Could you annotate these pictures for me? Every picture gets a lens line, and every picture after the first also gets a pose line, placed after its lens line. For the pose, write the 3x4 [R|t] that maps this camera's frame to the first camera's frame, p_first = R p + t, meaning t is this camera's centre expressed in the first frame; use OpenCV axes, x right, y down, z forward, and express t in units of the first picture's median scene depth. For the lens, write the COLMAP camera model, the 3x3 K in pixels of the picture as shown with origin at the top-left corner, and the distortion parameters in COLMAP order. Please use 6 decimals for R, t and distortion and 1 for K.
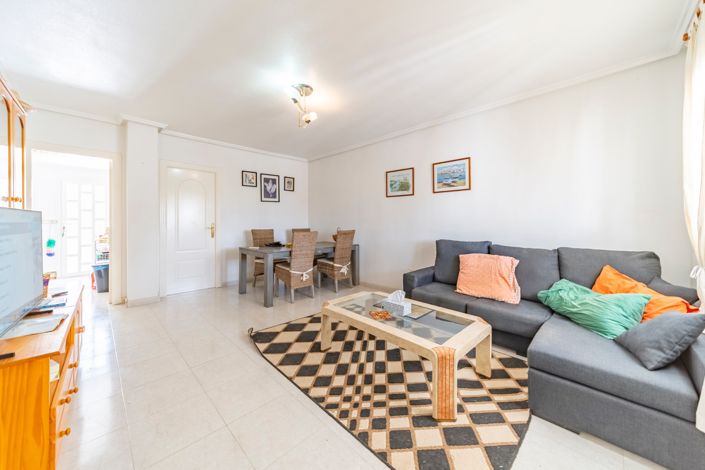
lens RADIAL K [[262.6, 0, 352.7], [0, 262.6, 225.1], [0, 0, 1]] dist [0.001956, 0.000229]
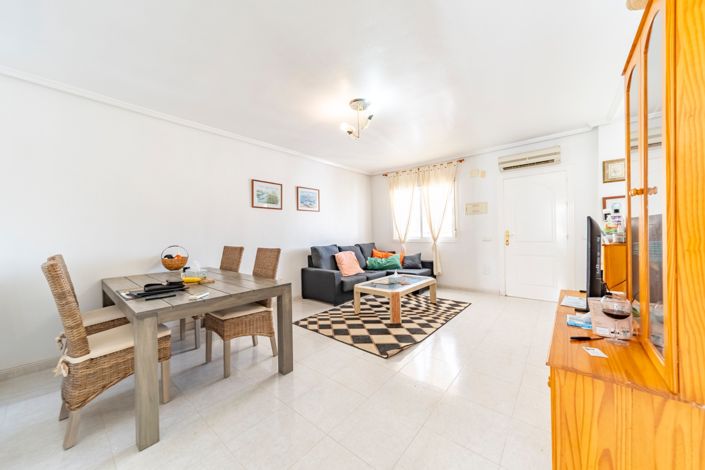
lens RADIAL K [[255.1, 0, 352.5], [0, 255.1, 235.0], [0, 0, 1]] dist [-0.000170, -0.000039]
pose [[-0.113273, -0.010178, 0.993512, -1.019116], [0.033263, 0.999348, 0.014030, -0.015429], [-0.993007, 0.034636, -0.112861, 0.988603]]
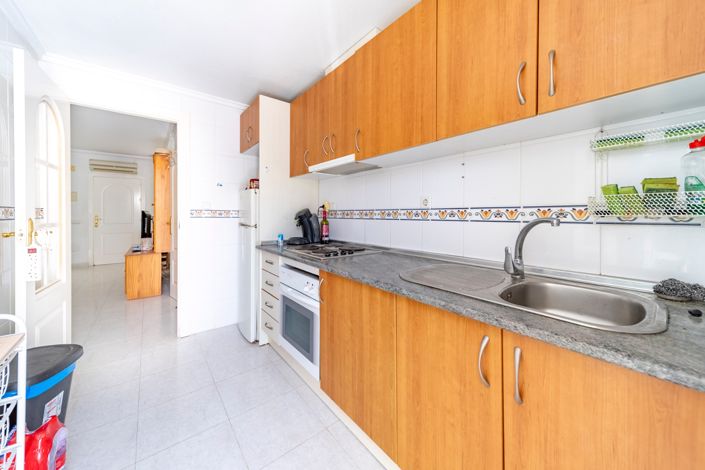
lens RADIAL K [[273.9, 0, 350.7], [0, 273.9, 214.5], [0, 0, 1]] dist [-0.000308, -0.000023]
pose [[-0.991929, -0.002435, 0.126770, -2.099836], [-0.001370, 0.999963, 0.008484, -0.023498], [-0.126786, 0.008241, -0.991896, 1.997219]]
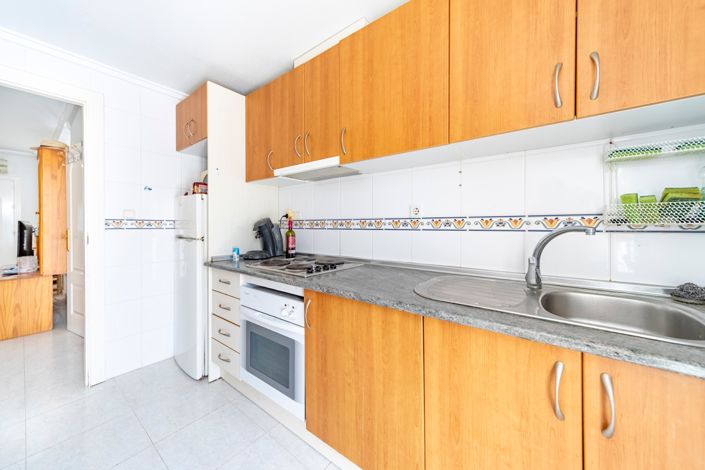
lens RADIAL K [[262.6, 0, 352.7], [0, 262.6, 225.1], [0, 0, 1]] dist [0.001956, 0.000229]
pose [[-0.991227, 0.002071, -0.132151, -1.985215], [0.000775, 0.999951, 0.009857, -0.021896], [0.132165, 0.009668, -0.991181, 1.908800]]
